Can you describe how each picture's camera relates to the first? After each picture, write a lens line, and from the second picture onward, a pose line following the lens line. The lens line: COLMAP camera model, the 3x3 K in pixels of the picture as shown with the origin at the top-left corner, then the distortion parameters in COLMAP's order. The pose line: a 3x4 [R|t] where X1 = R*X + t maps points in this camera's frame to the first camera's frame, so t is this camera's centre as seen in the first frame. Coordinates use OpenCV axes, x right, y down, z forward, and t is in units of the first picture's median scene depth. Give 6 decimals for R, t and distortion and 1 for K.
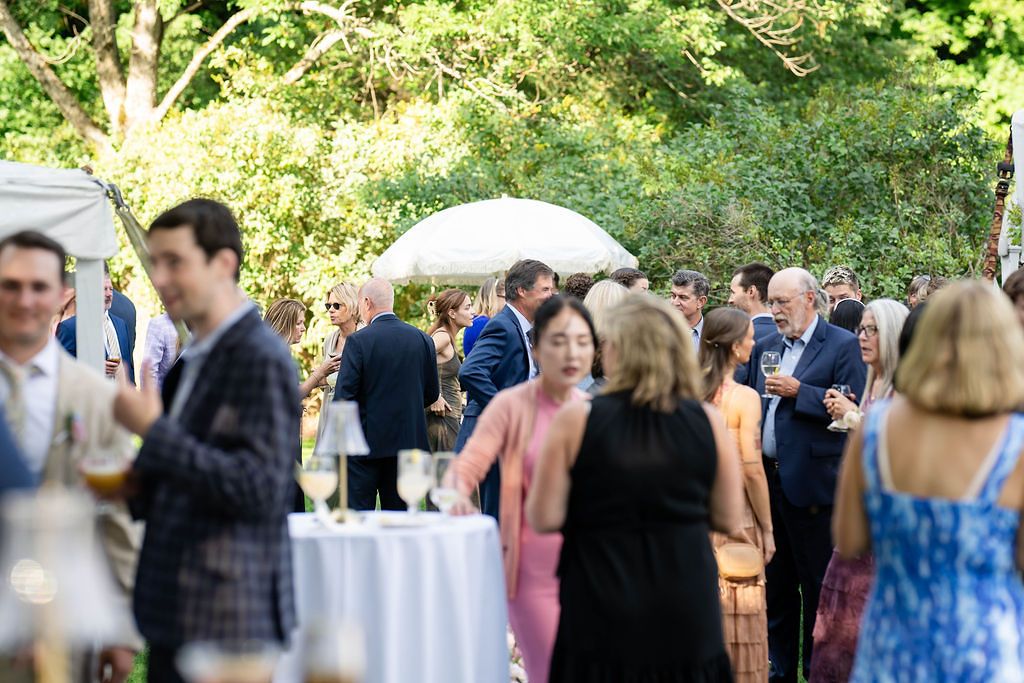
lens RADIAL K [[2449.0, 0, 512.0], [0, 2449.0, 341.5], [0, 0, 1]] dist [-0.038357, -0.003092]
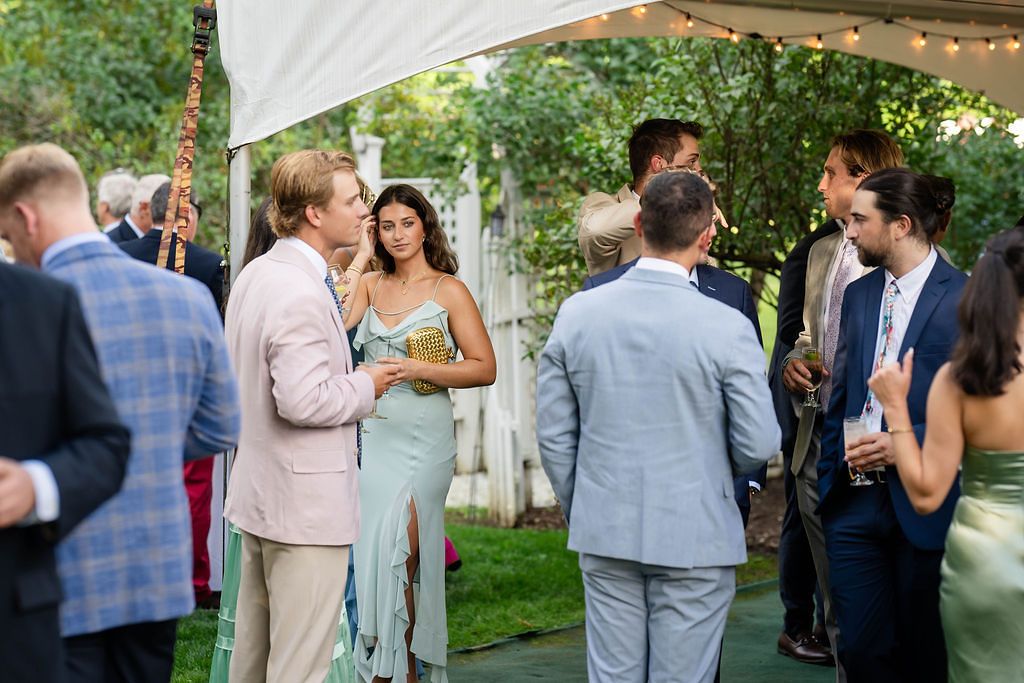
lens RADIAL K [[2395.4, 0, 512.0], [0, 2395.4, 380.3], [0, 0, 1]] dist [0.008997, -0.471406]
pose [[0.984471, -0.012767, 0.175083, 0.097555], [0.003272, 0.998513, 0.054412, -0.001637], [-0.175517, -0.052994, 0.983049, 0.176465]]
